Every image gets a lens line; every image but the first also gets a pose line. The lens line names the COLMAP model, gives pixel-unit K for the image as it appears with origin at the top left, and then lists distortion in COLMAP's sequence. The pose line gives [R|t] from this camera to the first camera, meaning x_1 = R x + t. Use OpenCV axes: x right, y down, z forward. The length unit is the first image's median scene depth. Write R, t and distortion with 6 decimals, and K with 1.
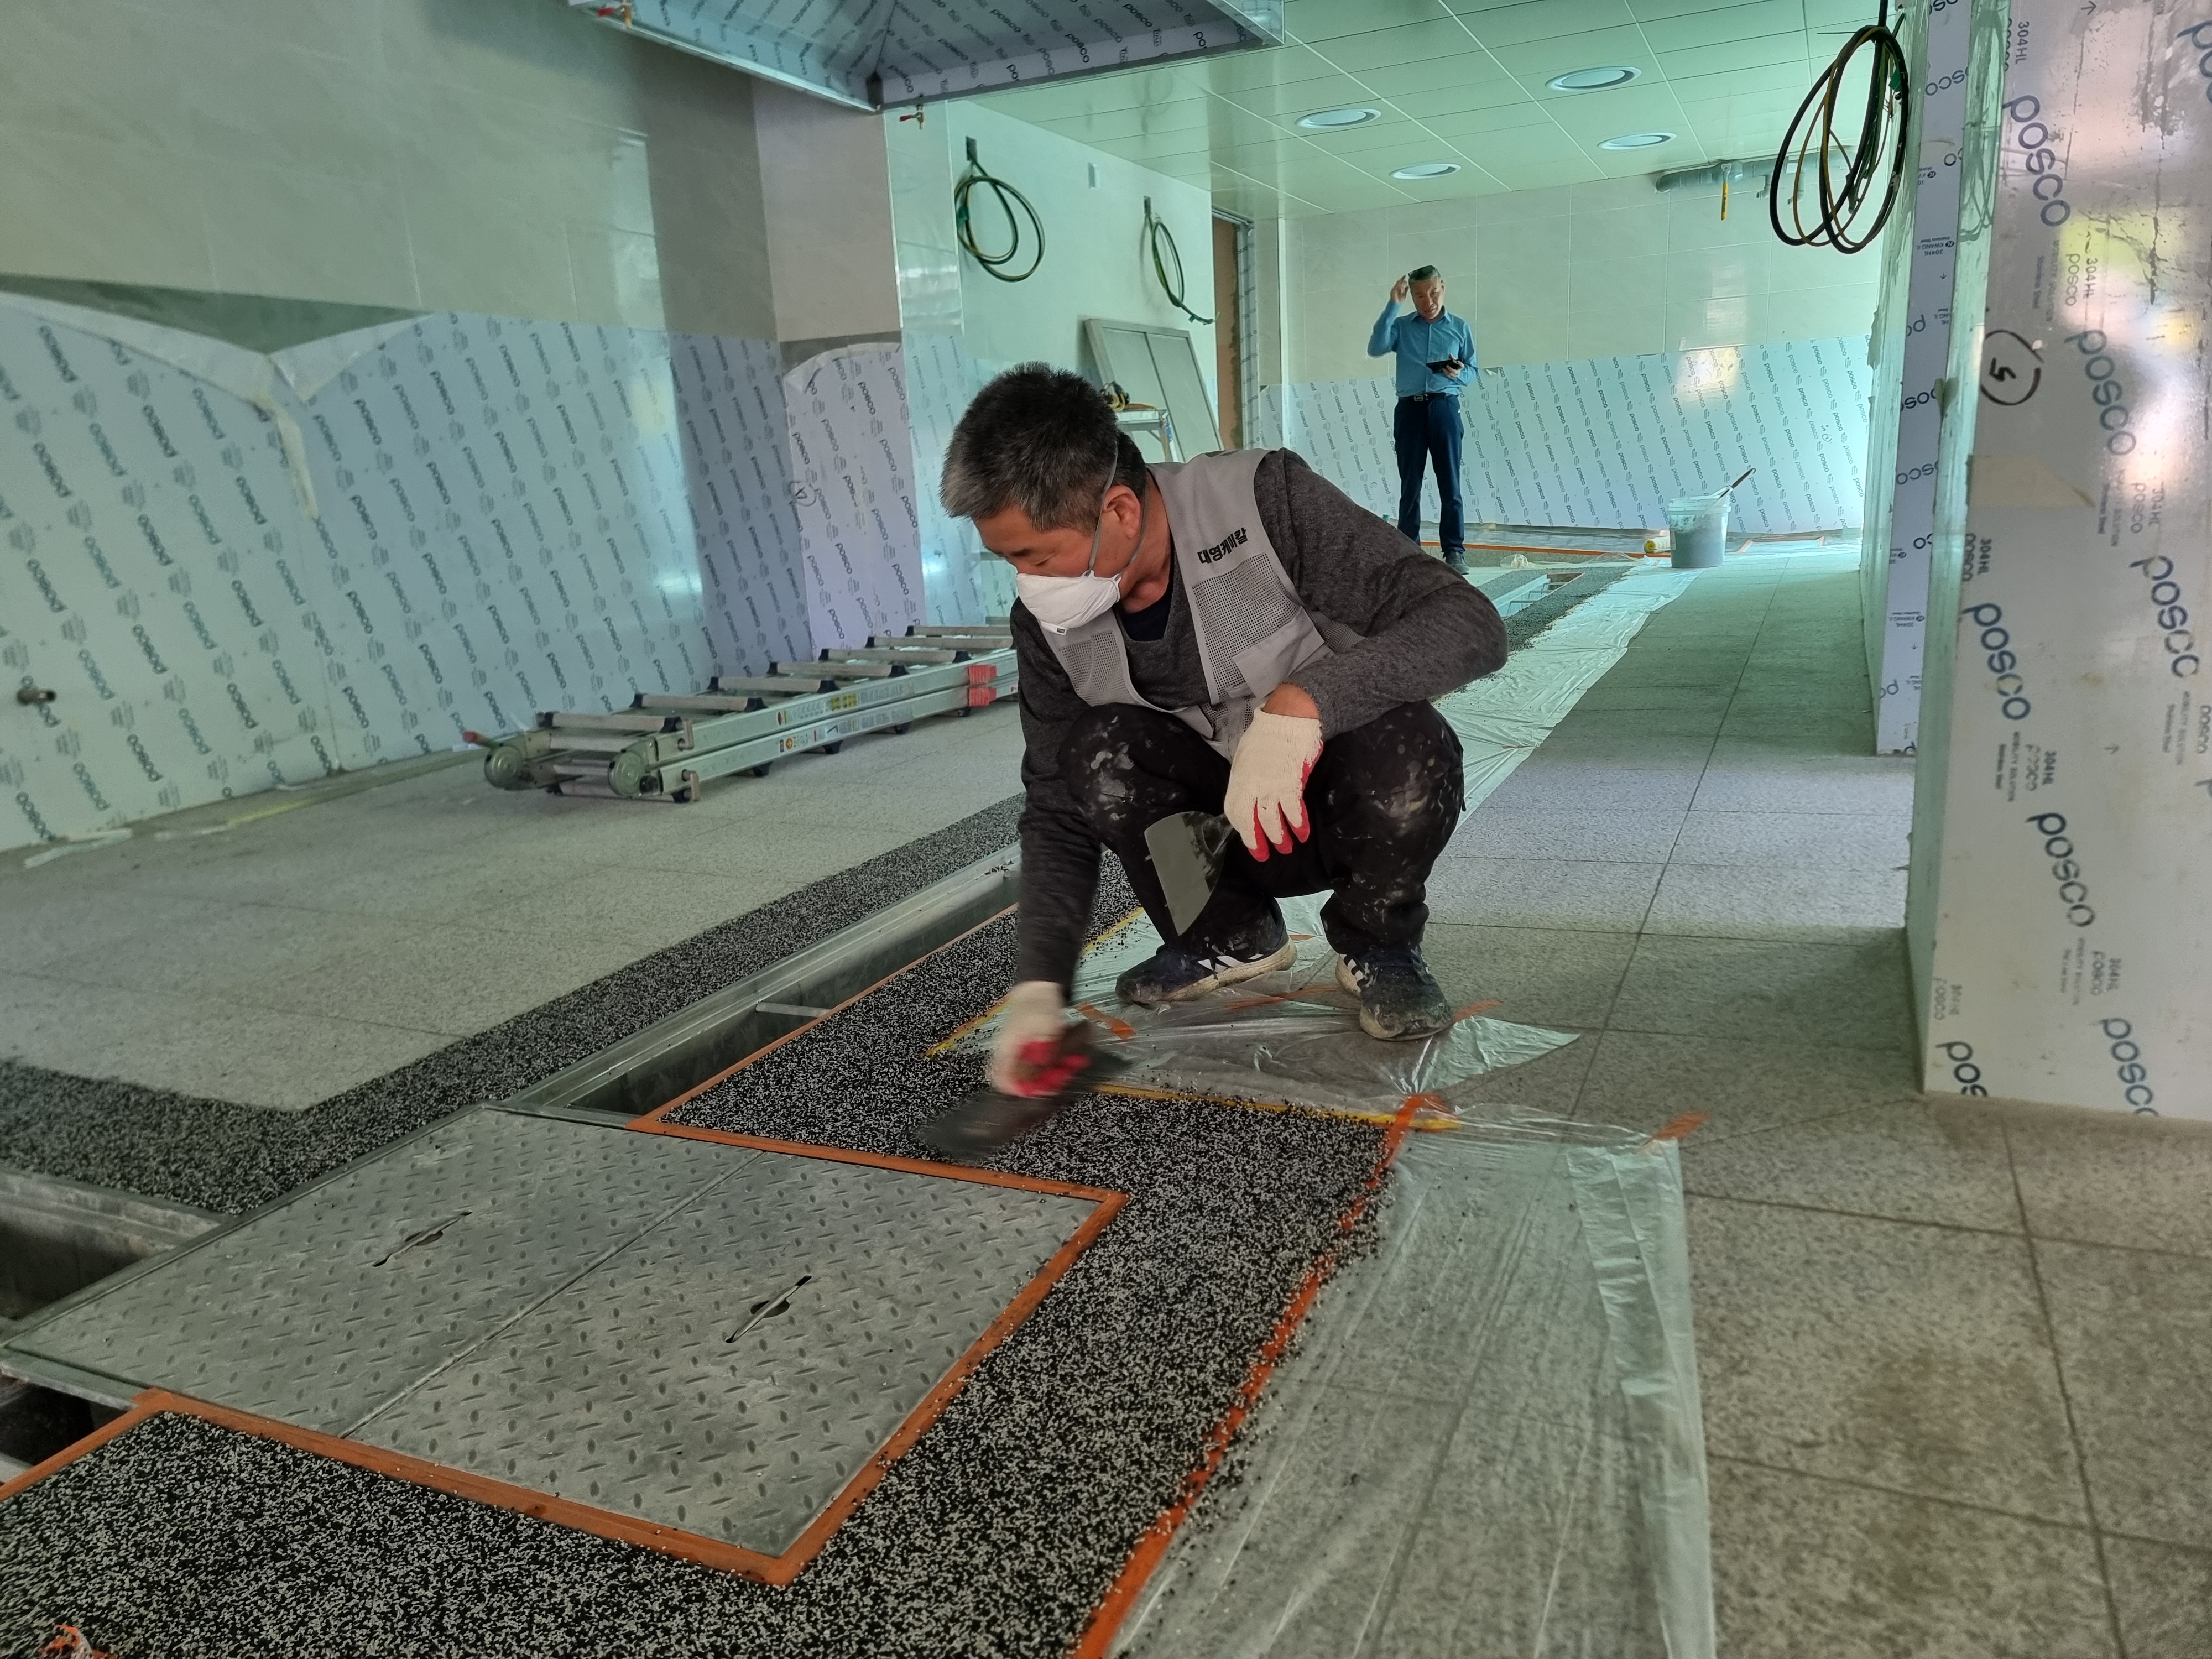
lens RADIAL K [[1546.3, 0, 1097.1], [0, 1546.3, 806.1], [0, 0, 1]] dist [0.053966, 0.000188]
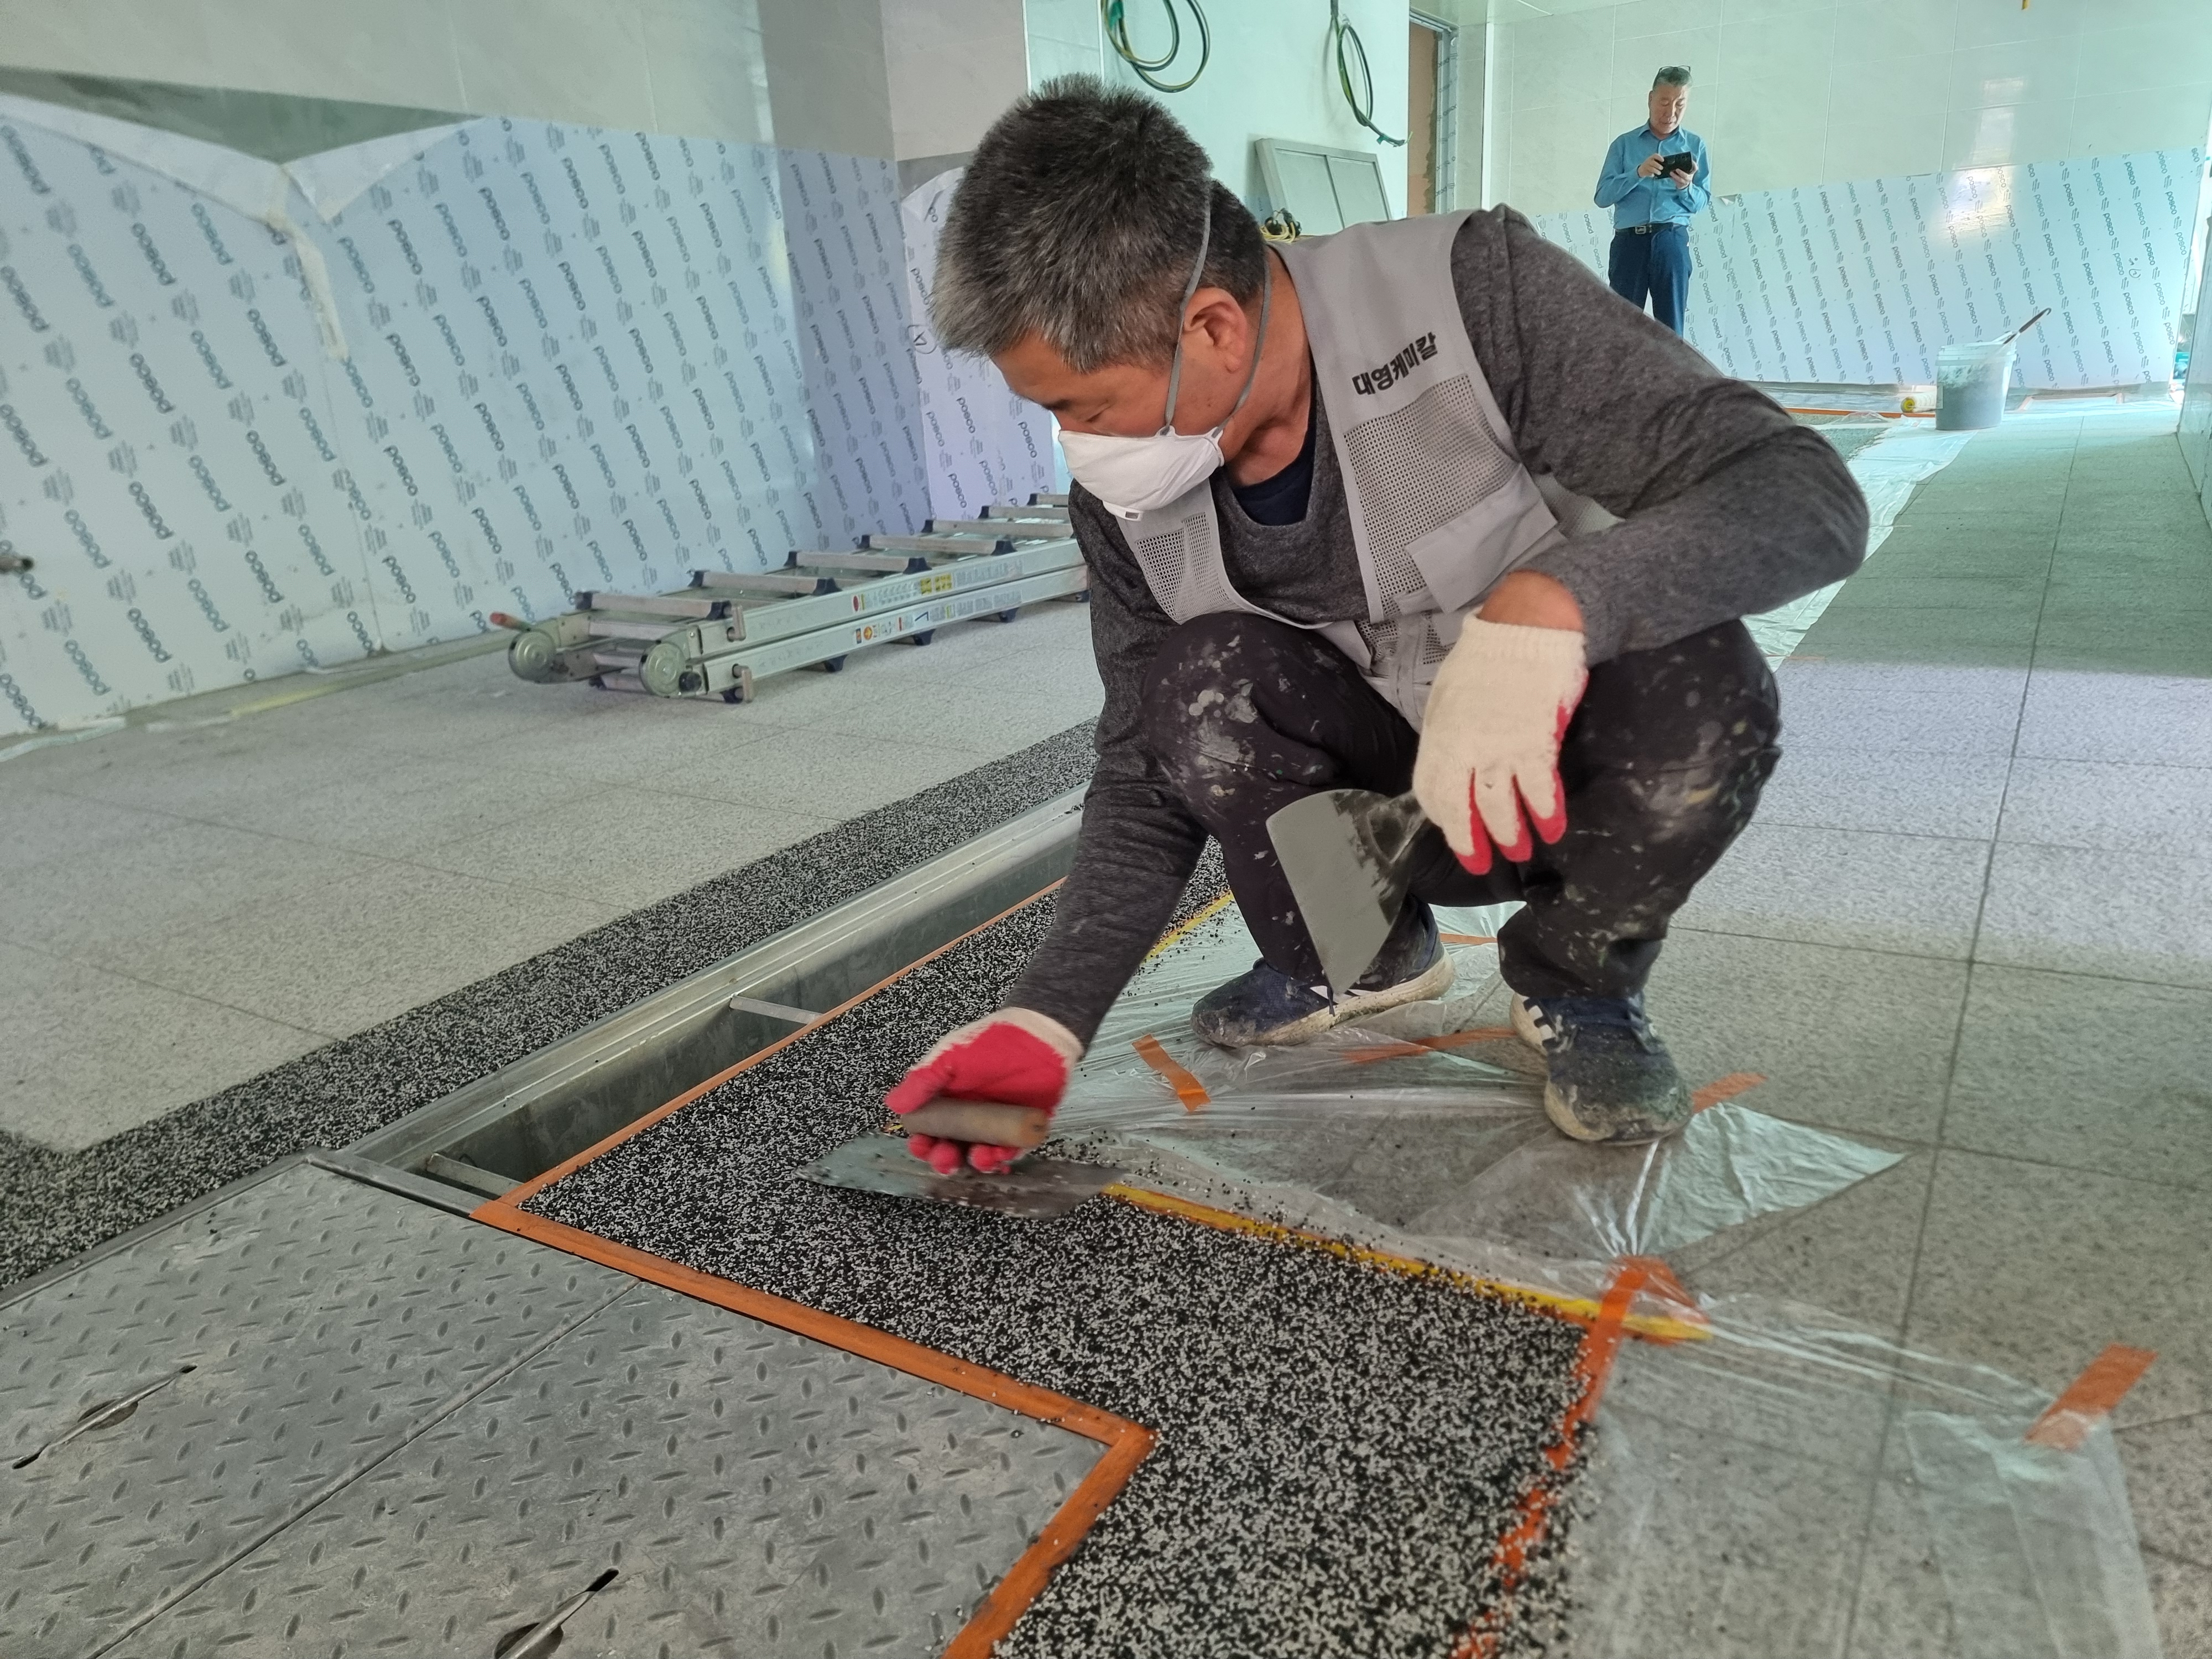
lens RADIAL K [[1568.8, 0, 1106.0], [0, 1568.8, 829.5], [0, 0, 1]] dist [0.078405, -0.056173]
pose [[0.994599, 0.030980, -0.099066, 0.028747], [-0.021527, 0.995235, 0.095102, -0.024934], [0.101540, -0.092456, 0.990526, 0.201021]]
